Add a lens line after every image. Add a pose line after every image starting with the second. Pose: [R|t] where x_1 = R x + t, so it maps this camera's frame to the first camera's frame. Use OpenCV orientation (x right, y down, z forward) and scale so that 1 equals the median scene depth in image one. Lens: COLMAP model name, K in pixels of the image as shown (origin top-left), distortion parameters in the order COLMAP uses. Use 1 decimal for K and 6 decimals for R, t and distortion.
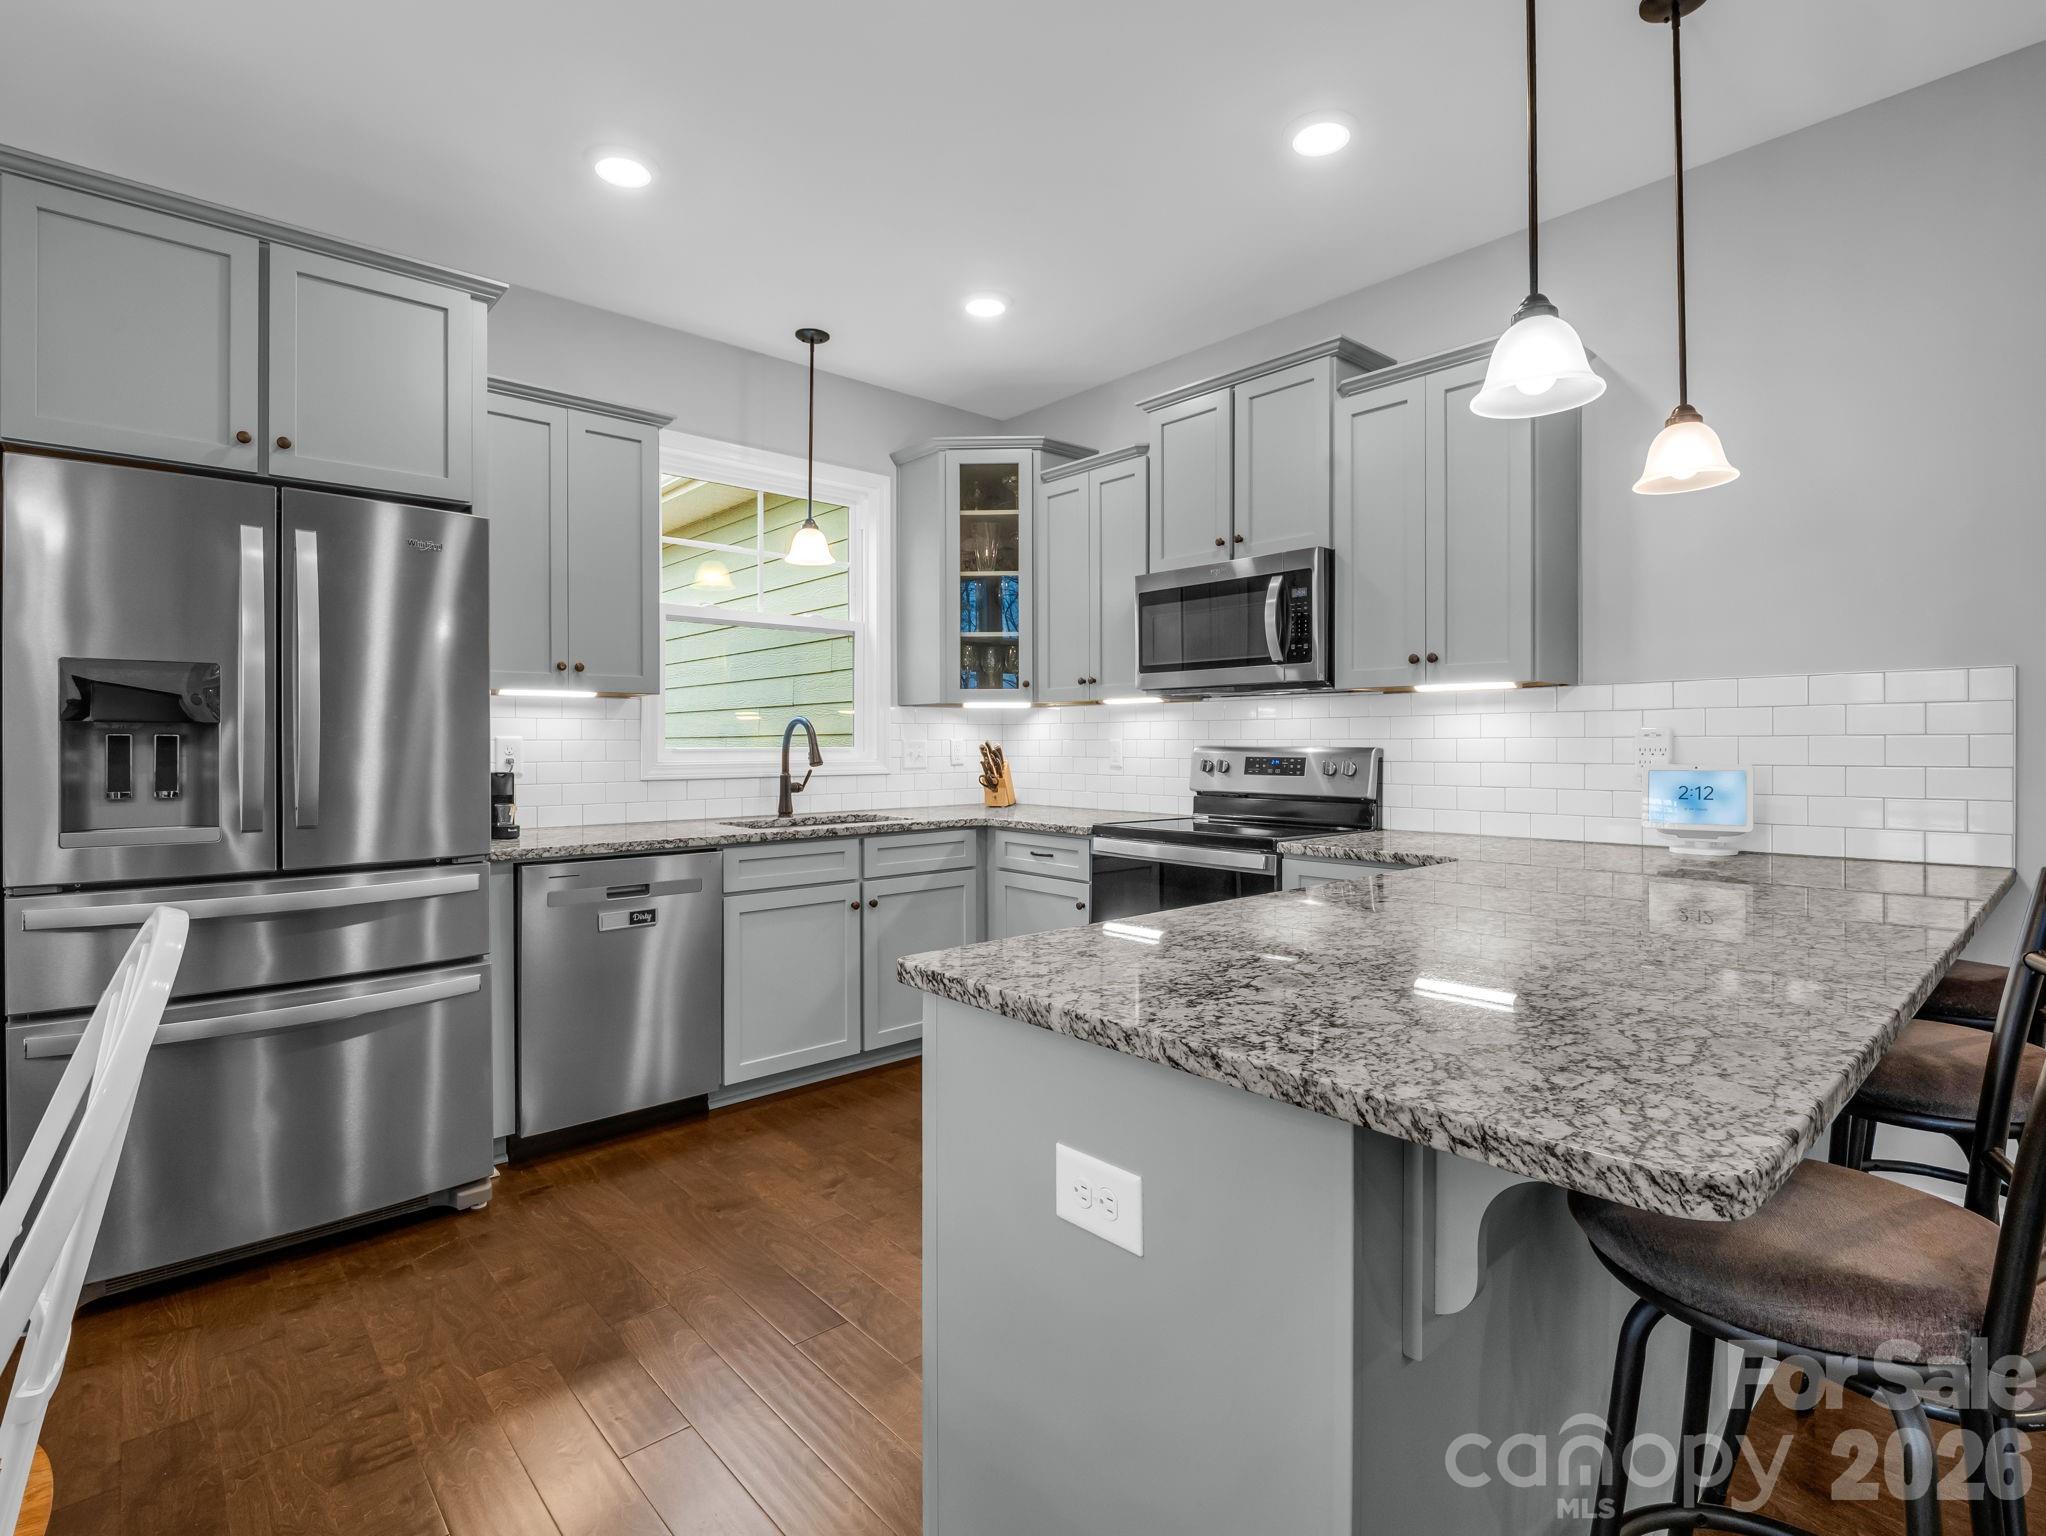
lens RADIAL K [[998.5, 0, 1034.6], [0, 998.5, 754.9], [0, 0, 1]] dist [0.008647, 0.001464]
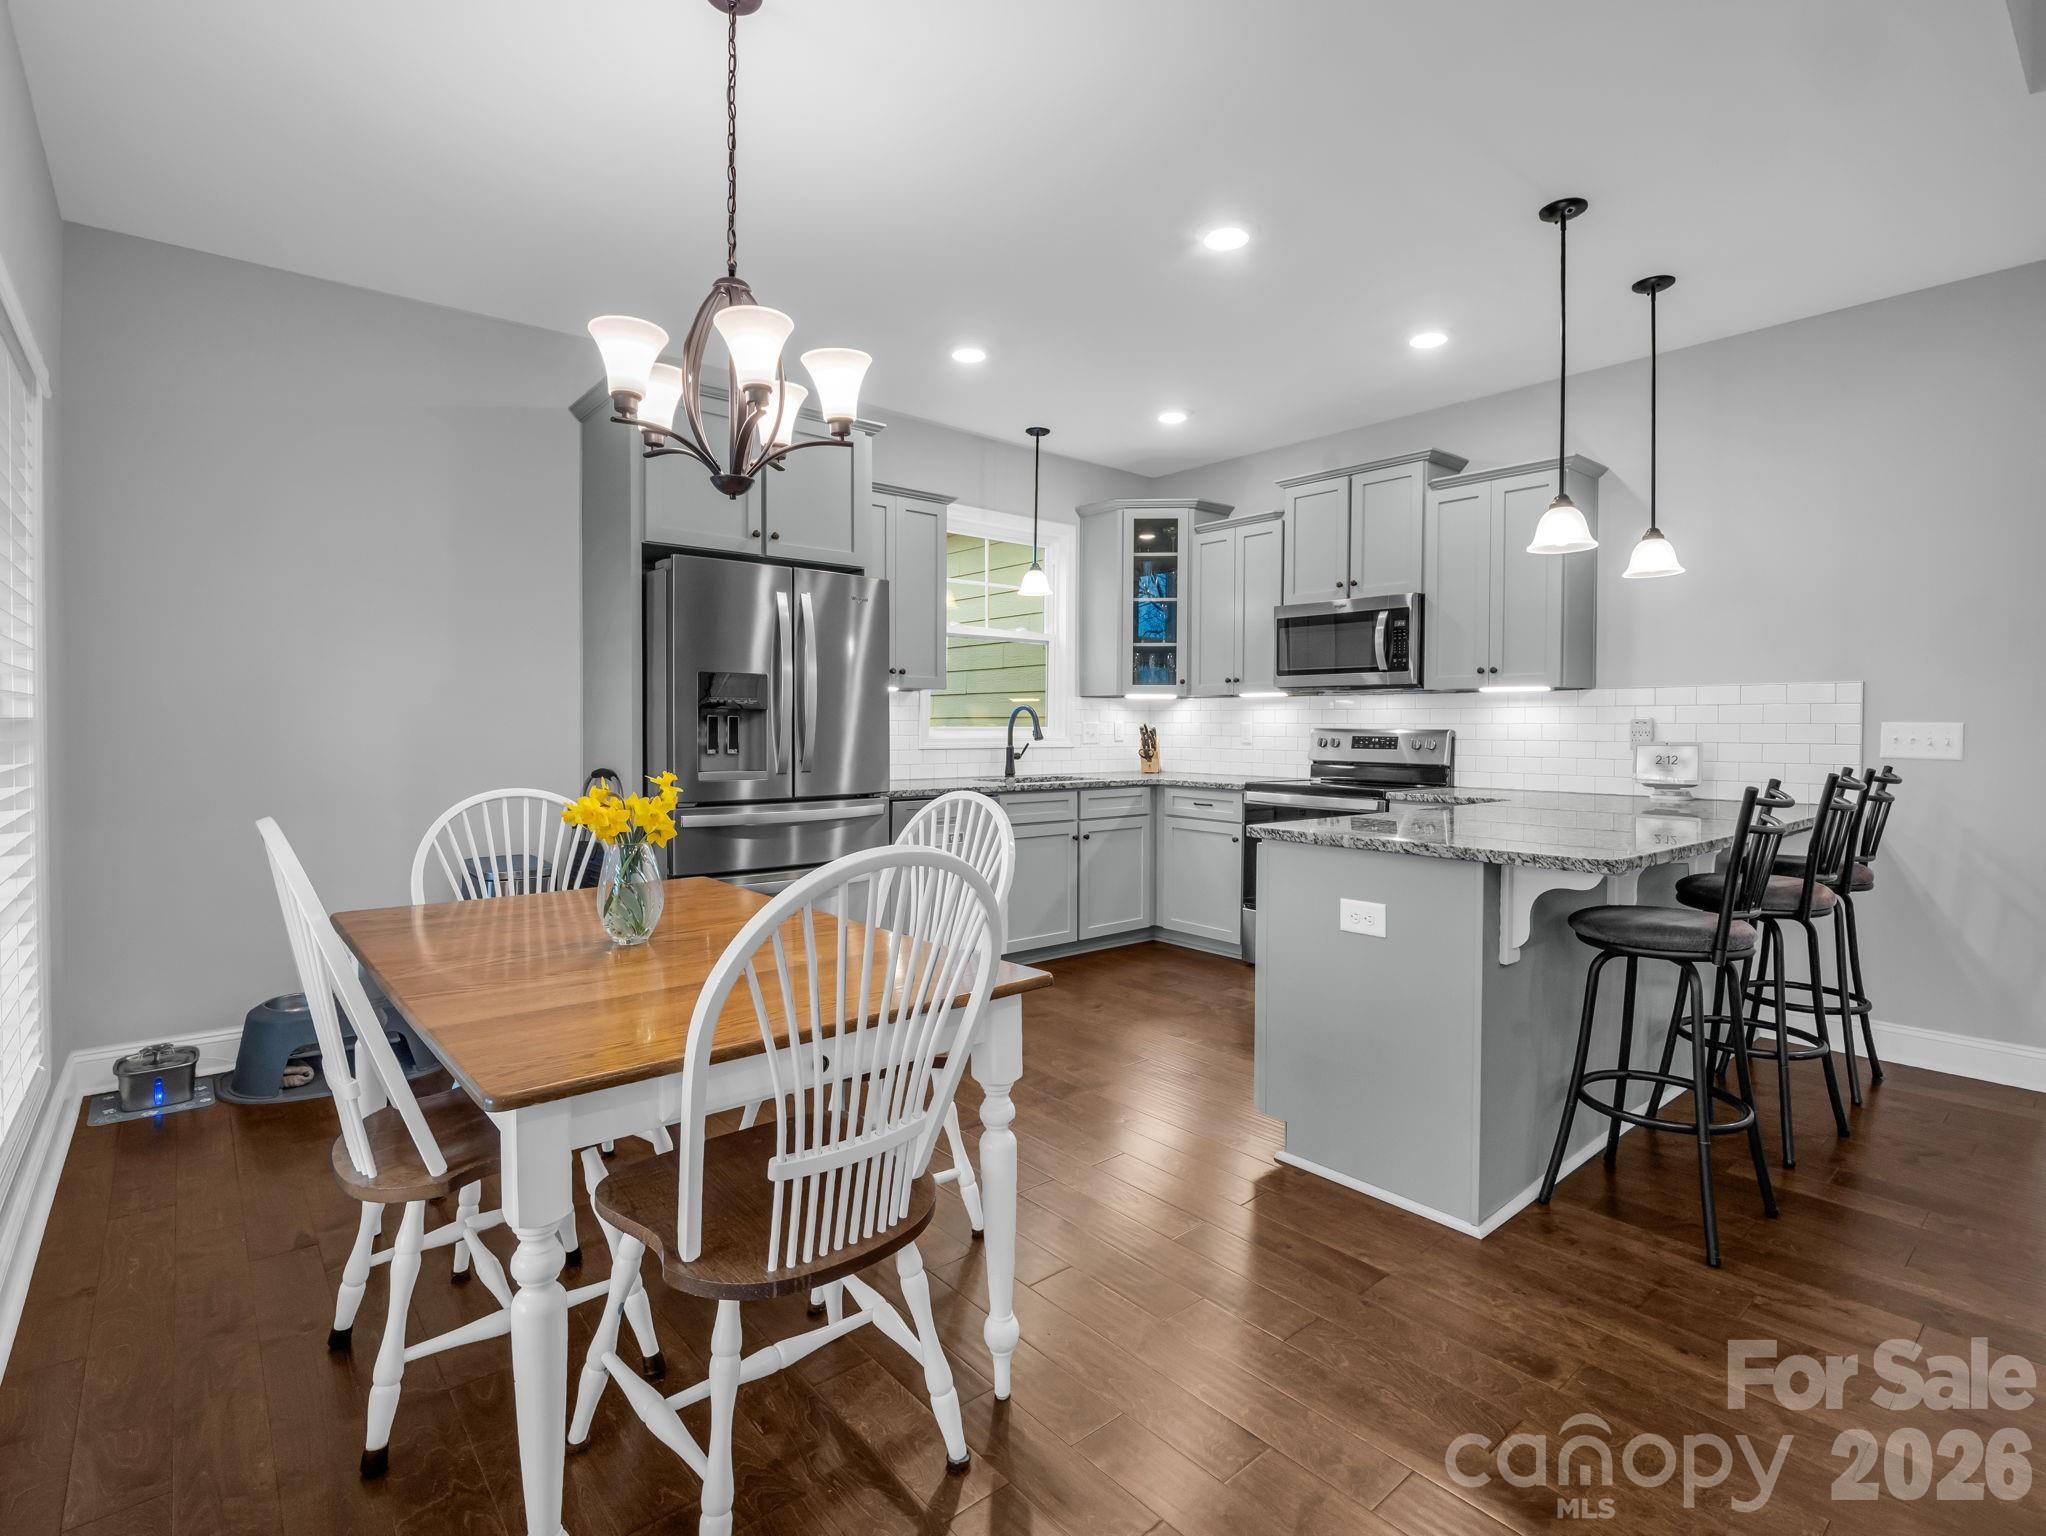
lens RADIAL K [[998.5, 0, 1018.9], [0, 998.5, 753.6], [0, 0, 1]] dist [0.008647, 0.001464]
pose [[0.999147, 0.008633, -0.040386, -0.204305], [-0.007962, 0.999828, 0.016752, 0.007202], [0.040524, -0.016416, 0.999044, -0.430194]]
